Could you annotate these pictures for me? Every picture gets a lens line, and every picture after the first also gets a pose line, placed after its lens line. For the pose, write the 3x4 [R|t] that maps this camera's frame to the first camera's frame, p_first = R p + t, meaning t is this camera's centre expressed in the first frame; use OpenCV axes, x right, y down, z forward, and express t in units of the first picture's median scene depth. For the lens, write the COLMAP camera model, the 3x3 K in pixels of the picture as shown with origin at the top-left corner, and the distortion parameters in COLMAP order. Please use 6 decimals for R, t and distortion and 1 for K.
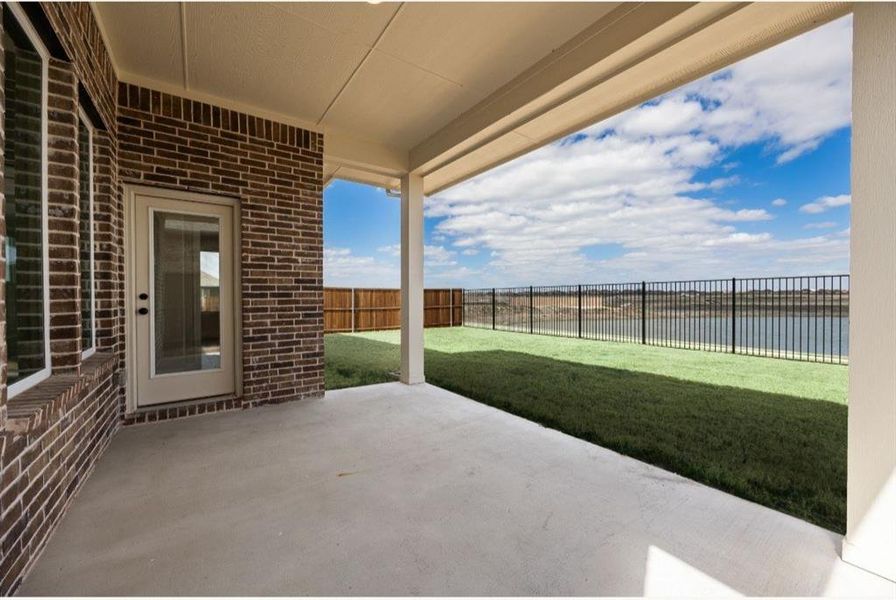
lens RADIAL K [[341.6, 0, 438.9], [0, 341.6, 297.4], [0, 0, 1]] dist [-0.007630, 0.000638]
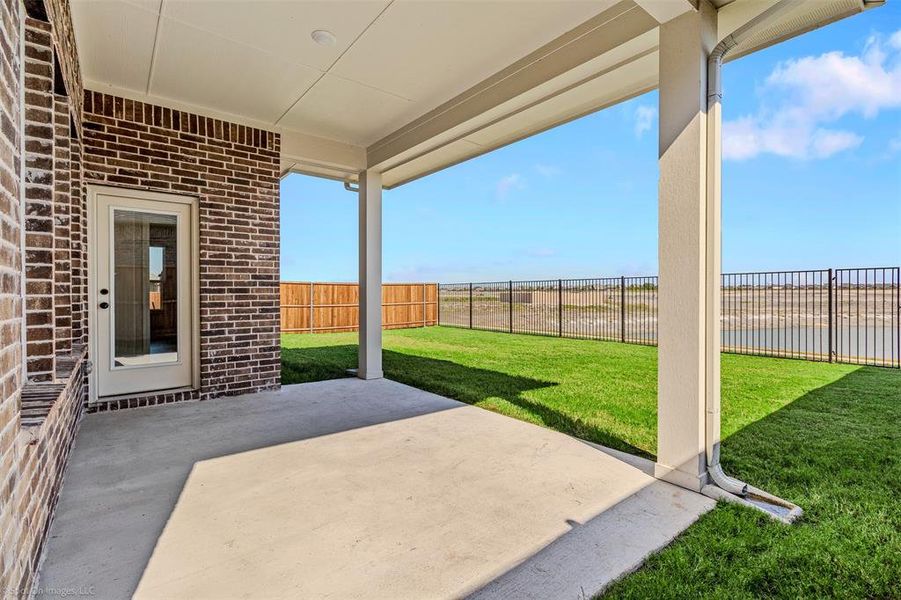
lens RADIAL K [[420.3, 0, 444.7], [0, 420.3, 290.6], [0, 0, 1]] dist [0.001359, 0.000499]
pose [[0.998364, 0.001127, 0.057172, 0.090807], [-0.000738, 0.999976, -0.006822, 0.001900], [-0.057179, 0.006769, 0.998341, -0.315888]]
